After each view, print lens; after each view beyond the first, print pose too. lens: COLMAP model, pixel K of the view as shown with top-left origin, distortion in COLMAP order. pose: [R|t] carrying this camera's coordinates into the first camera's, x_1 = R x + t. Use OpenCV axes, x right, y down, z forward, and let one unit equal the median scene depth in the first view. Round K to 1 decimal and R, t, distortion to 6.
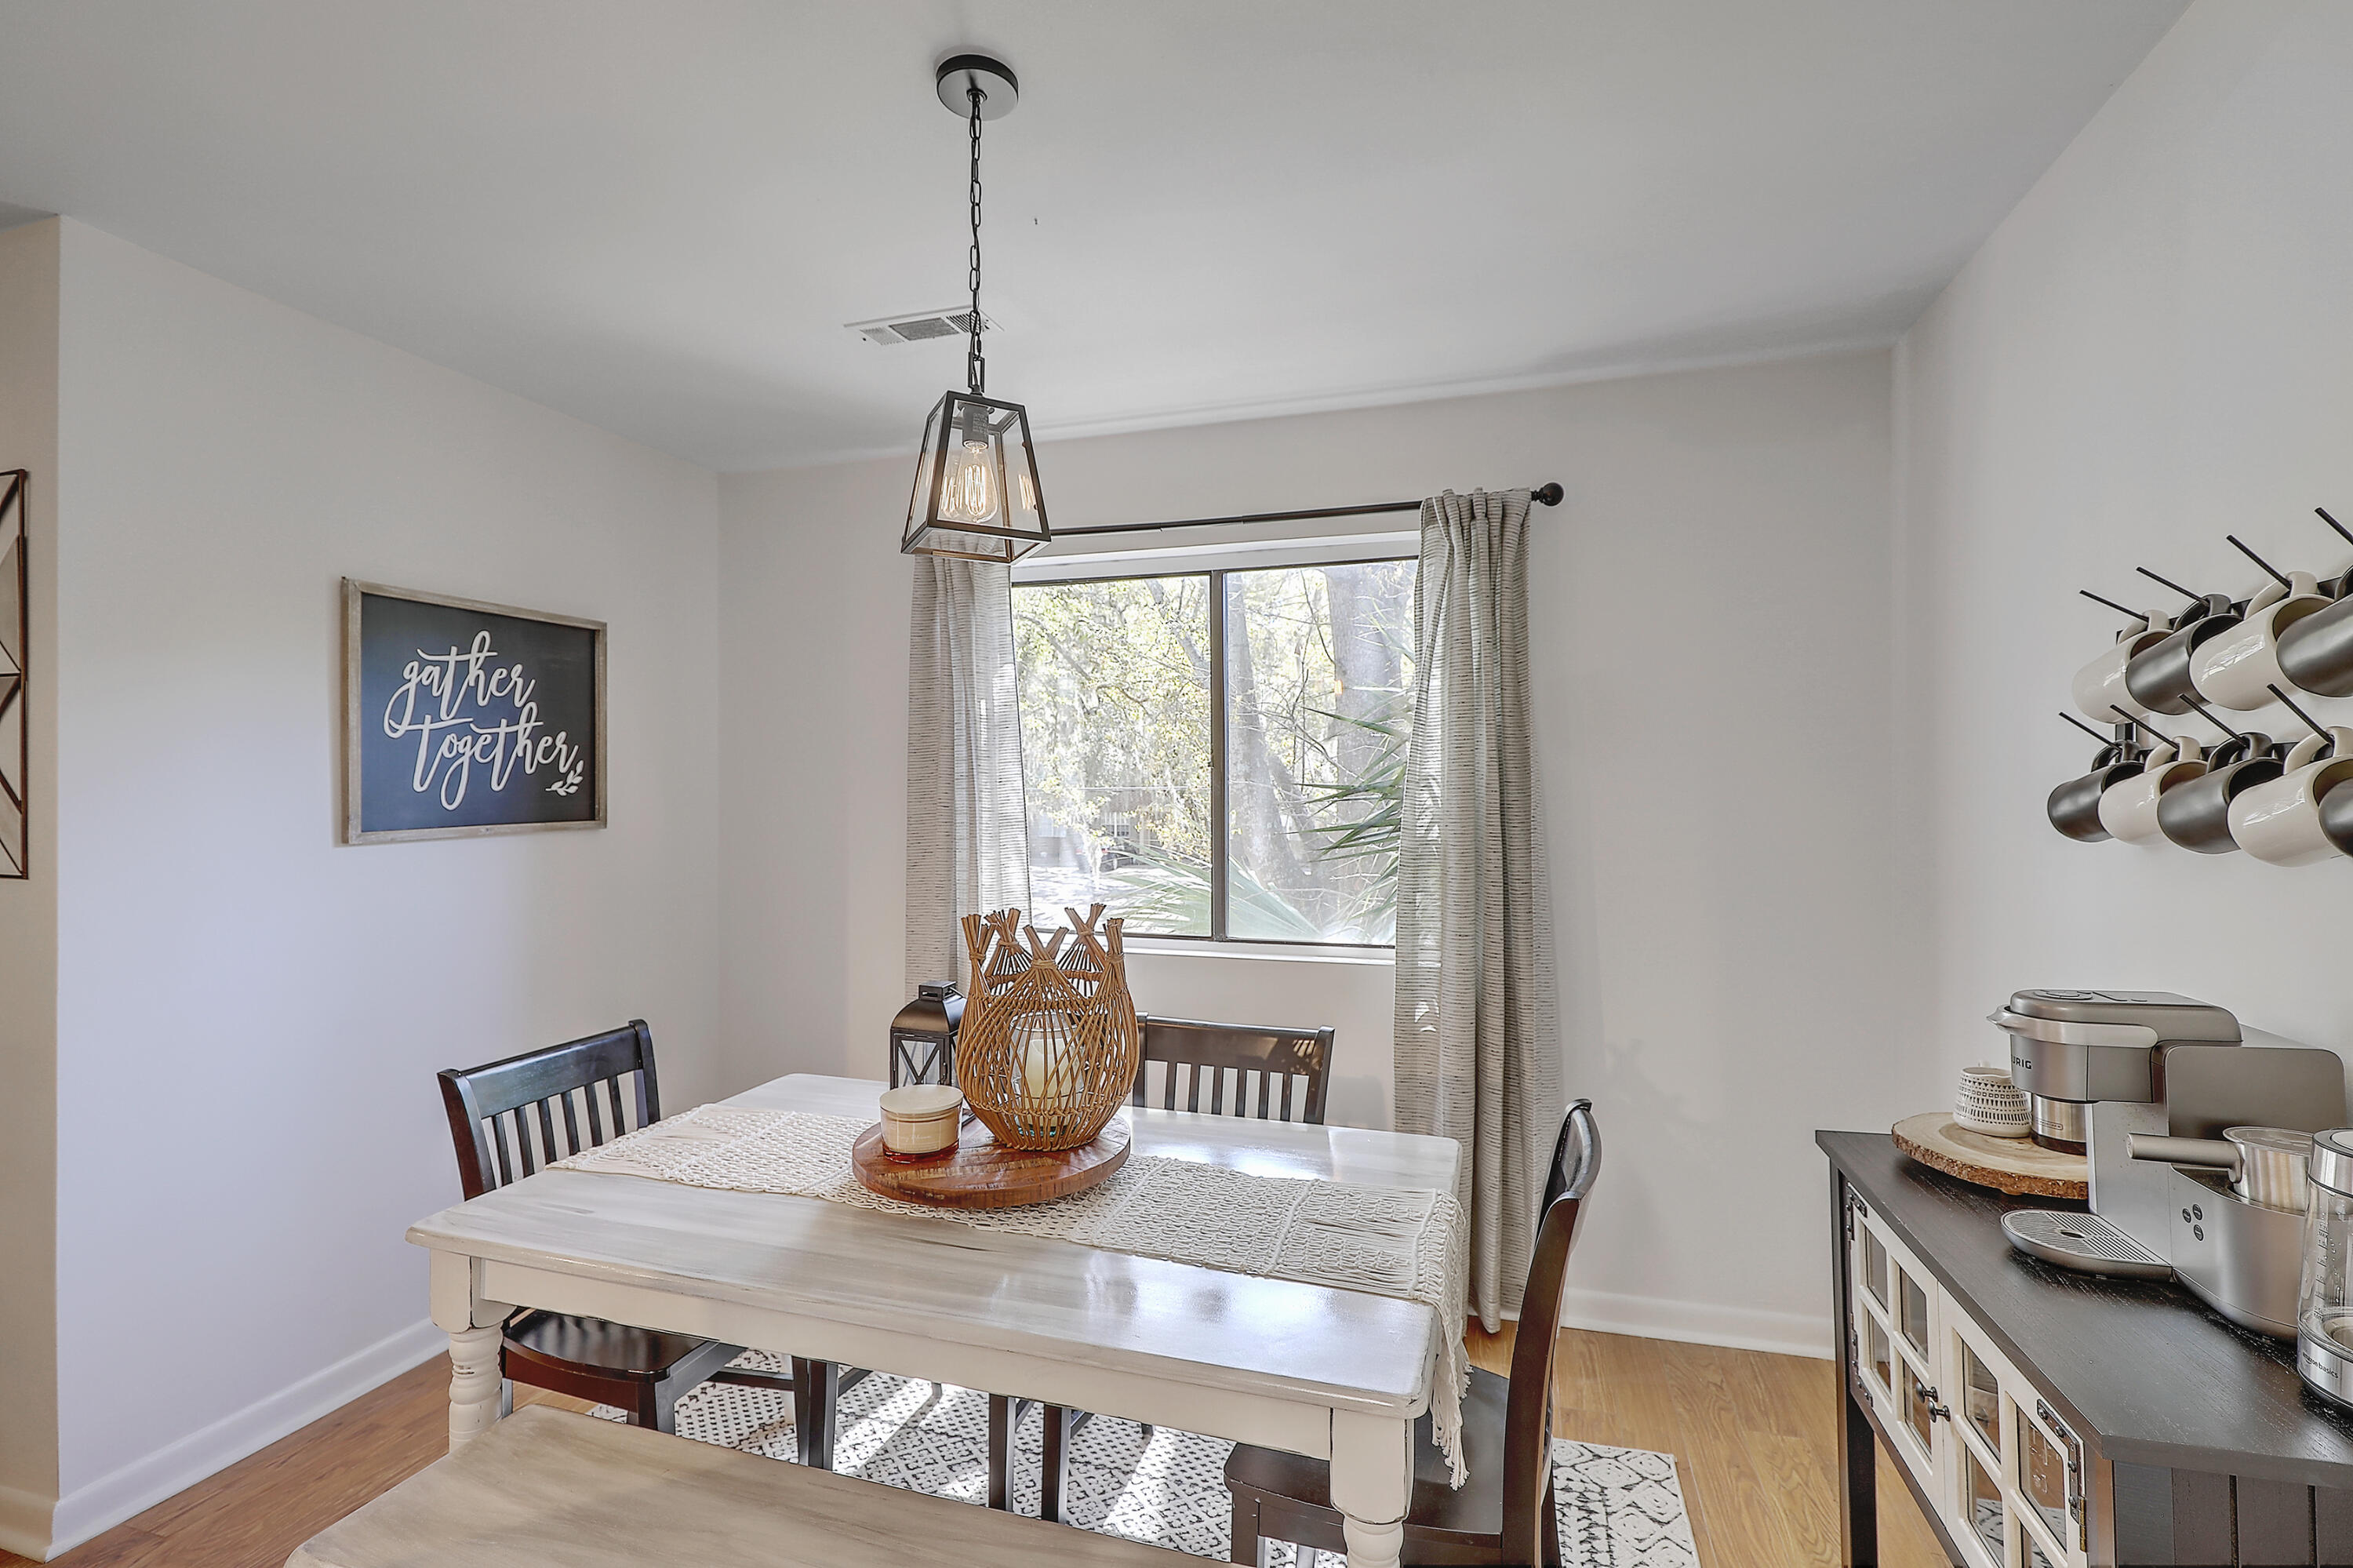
lens RADIAL K [[1060.8, 0, 1180.6], [0, 1060.8, 780.0], [0, 0, 1]] dist [-0.001359, 0.000542]
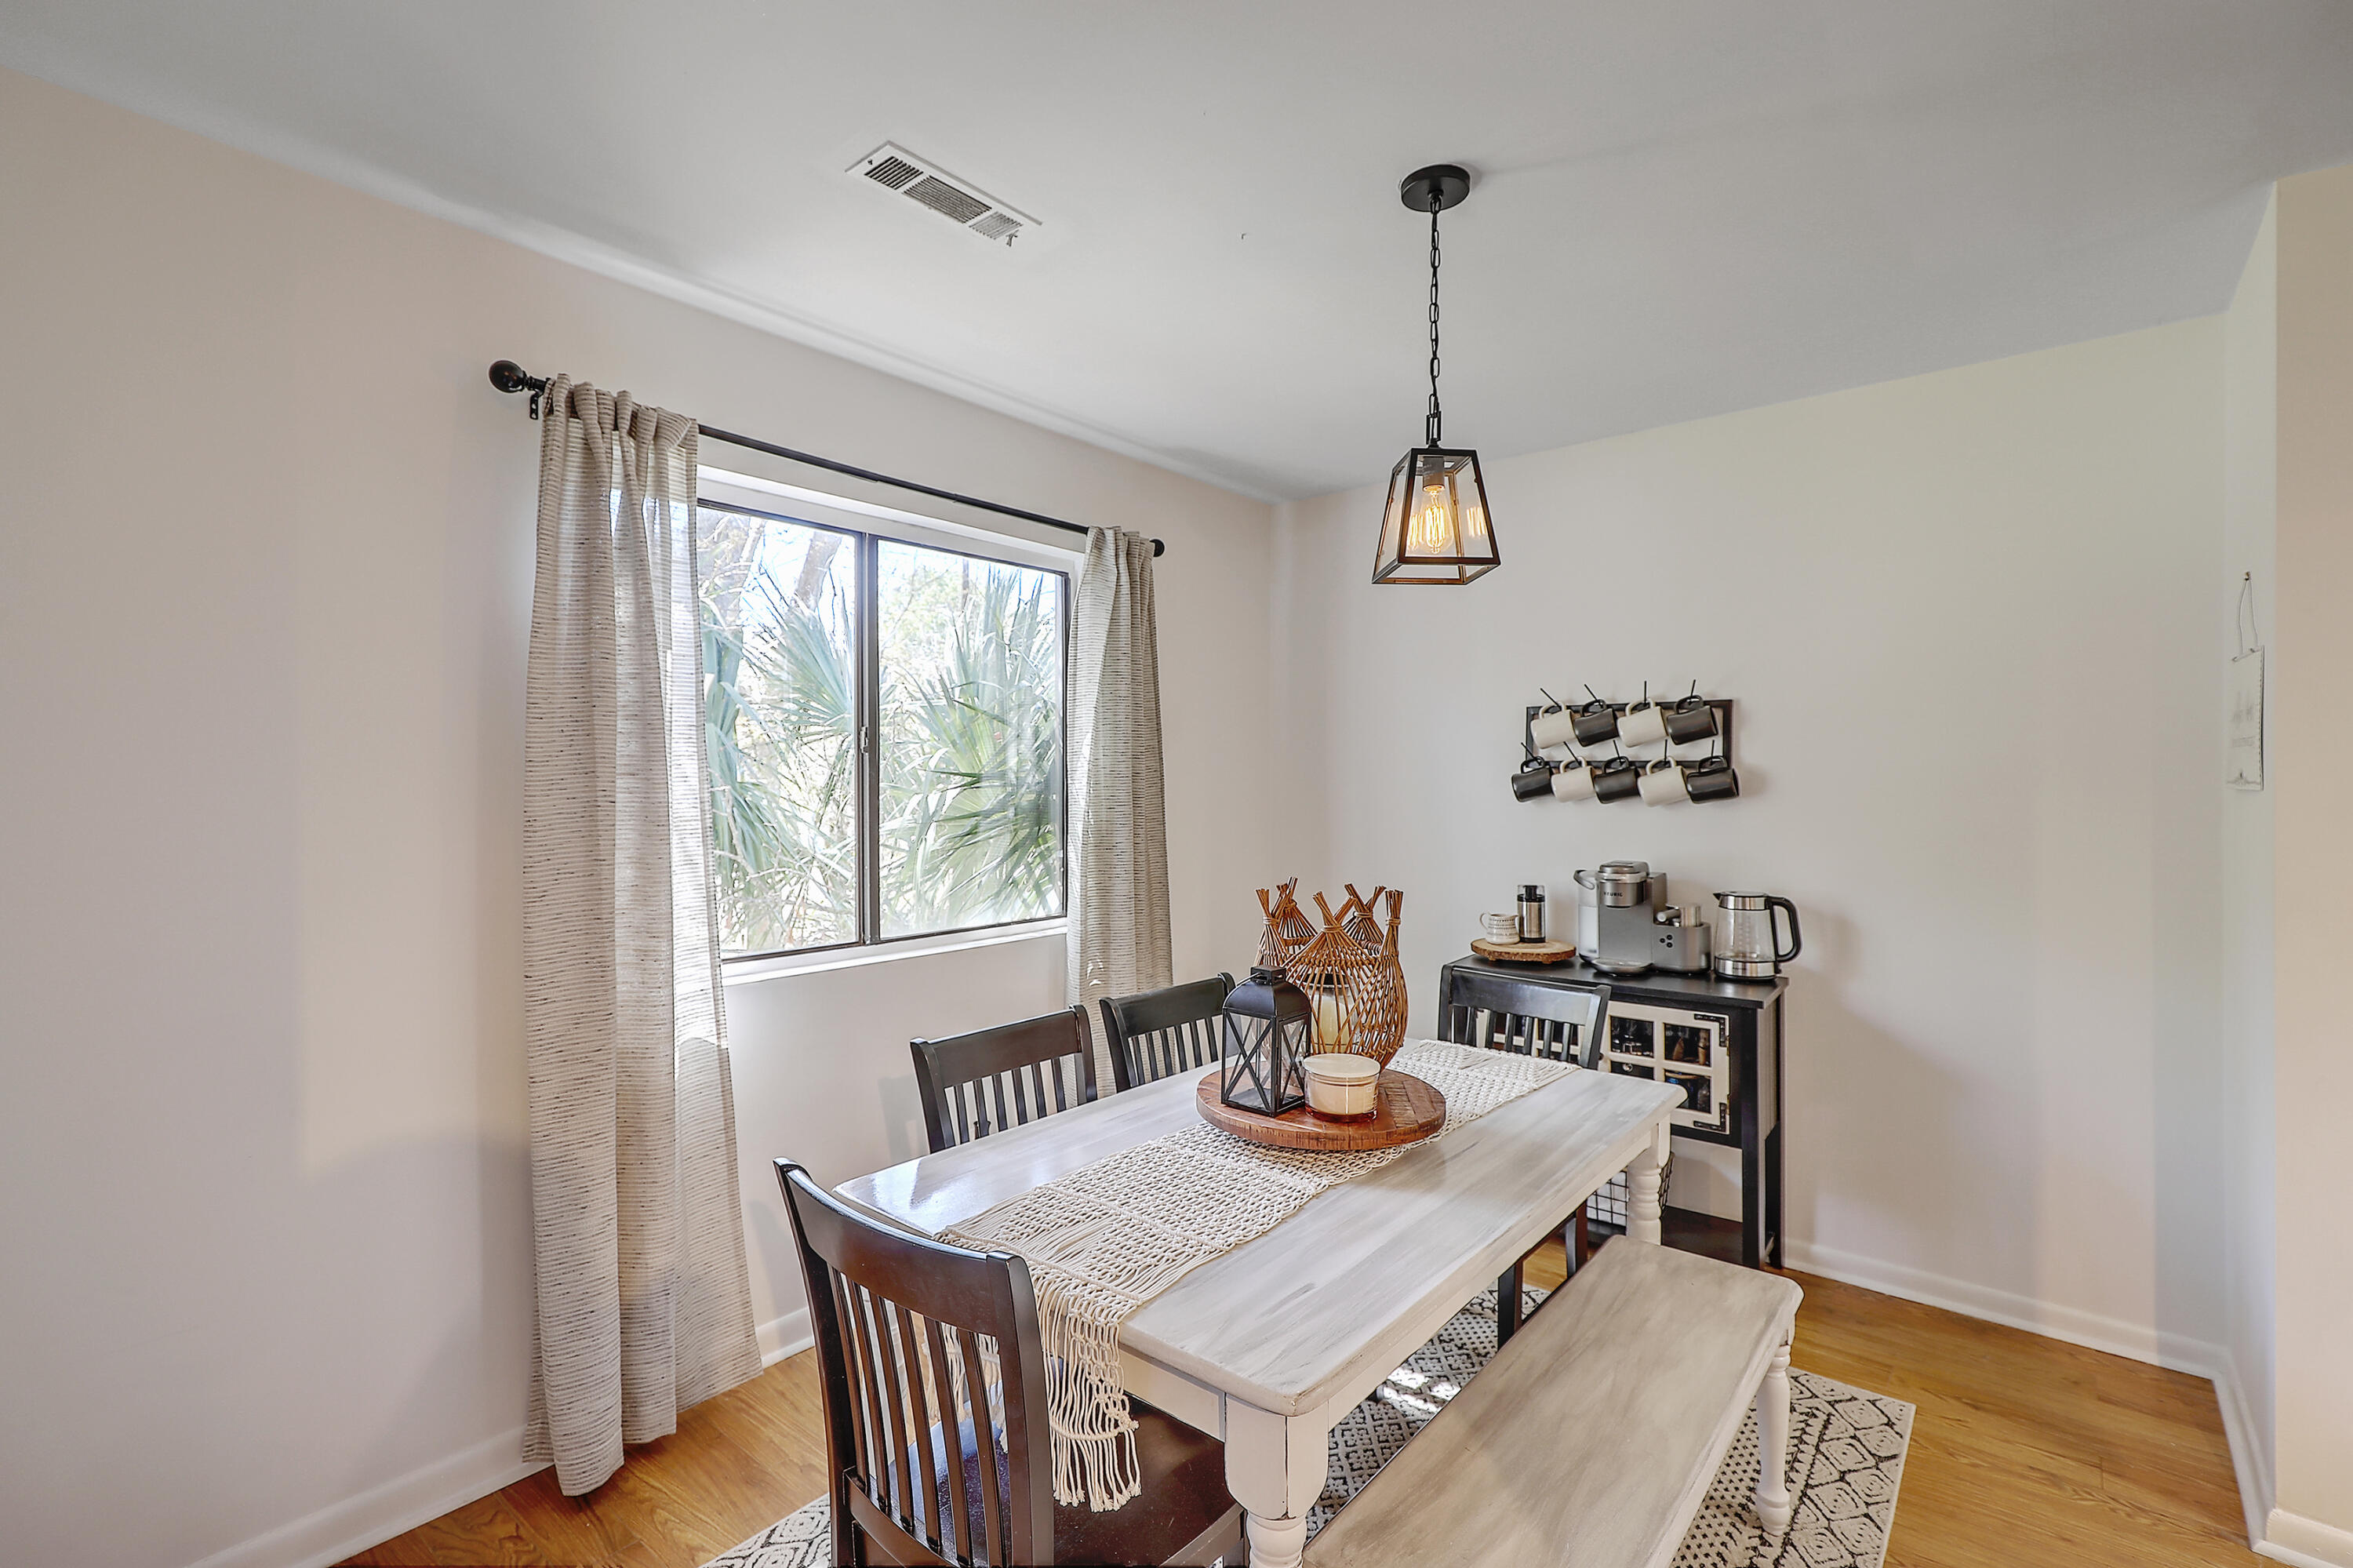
lens RADIAL K [[1060.8, 0, 1187.3], [0, 1060.8, 781.8], [0, 0, 1]] dist [-0.001359, 0.000542]
pose [[0.386138, -0.006036, 0.922421, -0.974251], [-0.006459, 0.999936, 0.009247, 0.002569], [-0.922418, -0.009528, 0.386074, 0.550144]]
